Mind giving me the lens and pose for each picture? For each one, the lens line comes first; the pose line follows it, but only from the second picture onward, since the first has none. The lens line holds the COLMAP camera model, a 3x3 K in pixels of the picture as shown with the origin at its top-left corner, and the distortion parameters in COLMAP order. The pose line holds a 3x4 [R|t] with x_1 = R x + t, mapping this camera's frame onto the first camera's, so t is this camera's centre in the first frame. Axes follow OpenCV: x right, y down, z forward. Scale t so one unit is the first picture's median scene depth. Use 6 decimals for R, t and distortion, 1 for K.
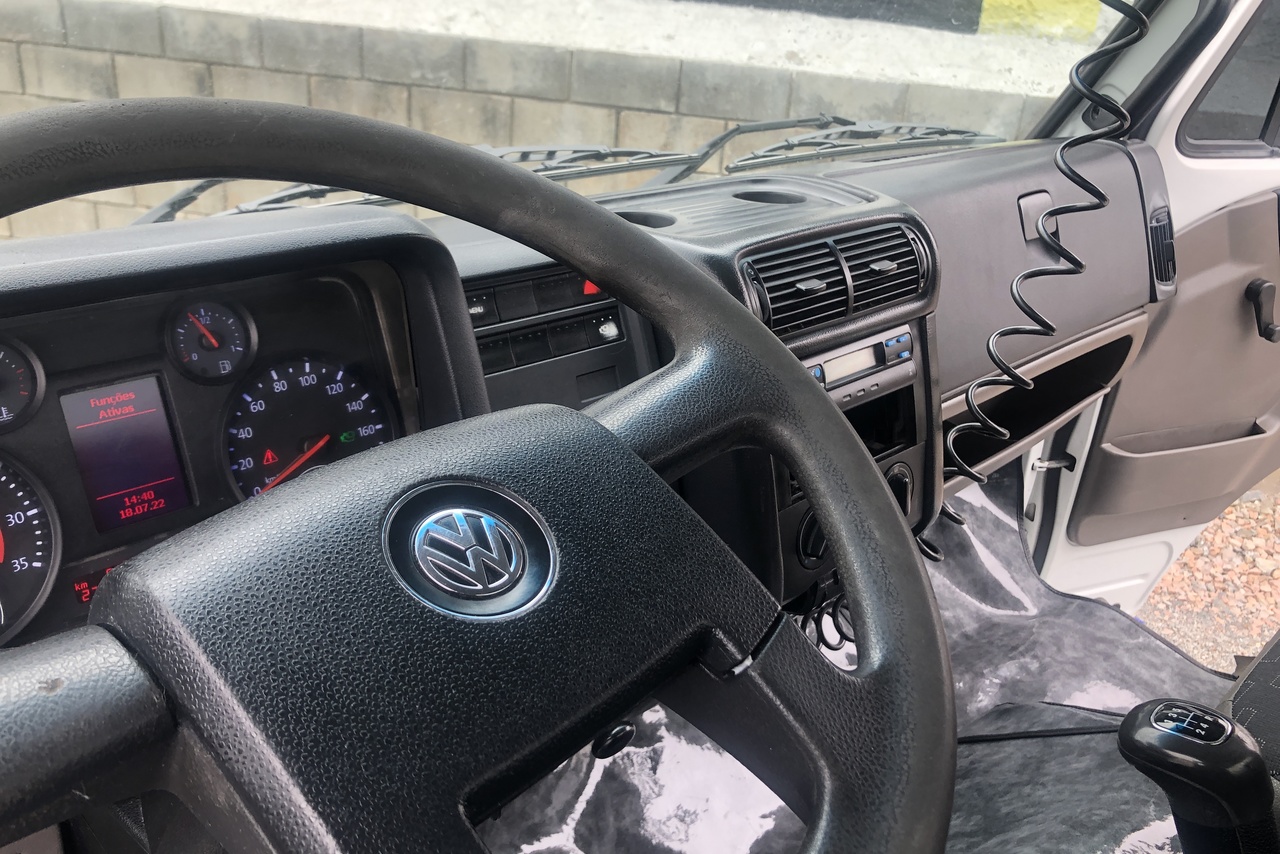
lens RADIAL K [[1016.9, 0, 636.3], [0, 1016.9, 424.7], [0, 0, 1]] dist [0.103634, 0.001344]
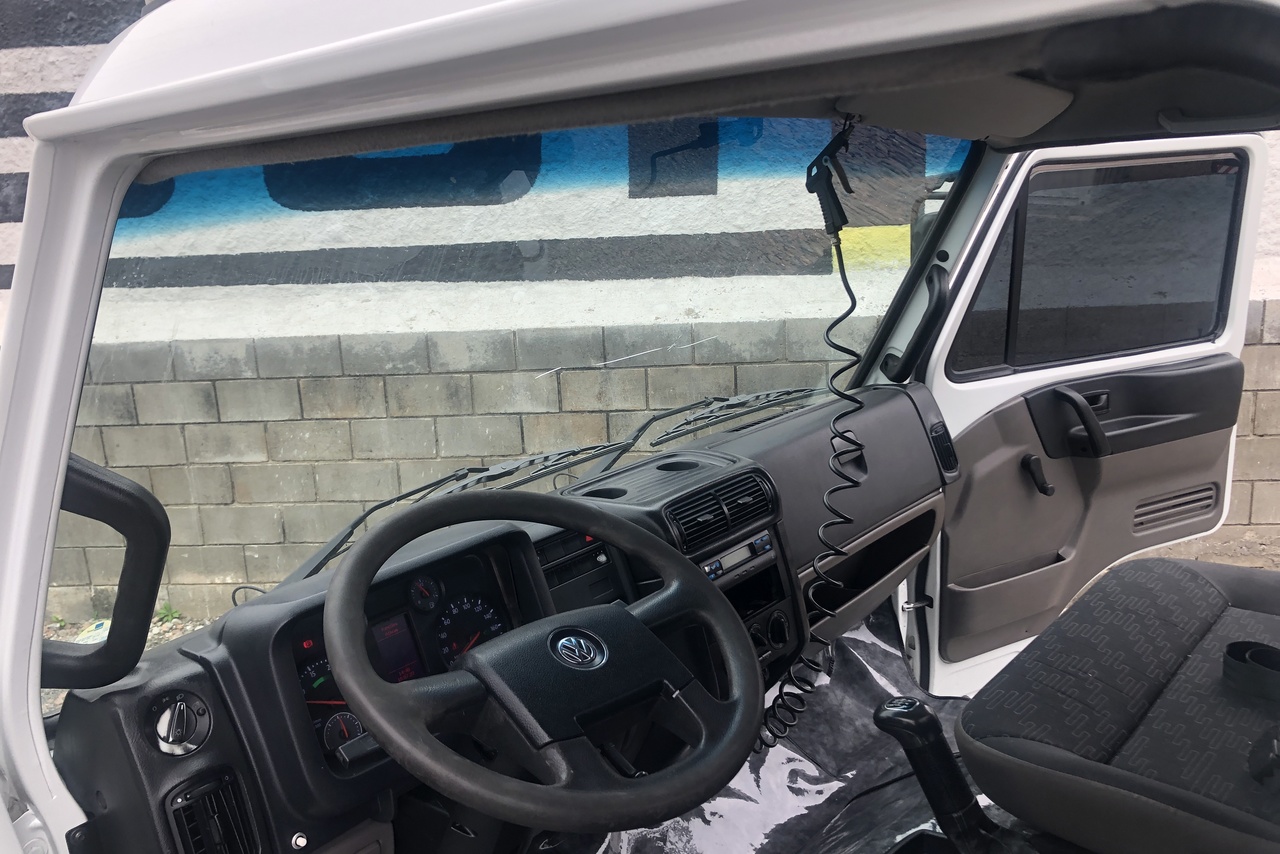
lens RADIAL K [[1044.5, 0, 630.3], [0, 1044.5, 412.3], [0, 0, 1]] dist [0.094432, -0.332112]
pose [[0.988611, -0.138698, 0.058407, -0.021585], [0.147886, 0.967270, -0.206202, 0.022145], [-0.027896, 0.212491, 0.976765, -0.406808]]
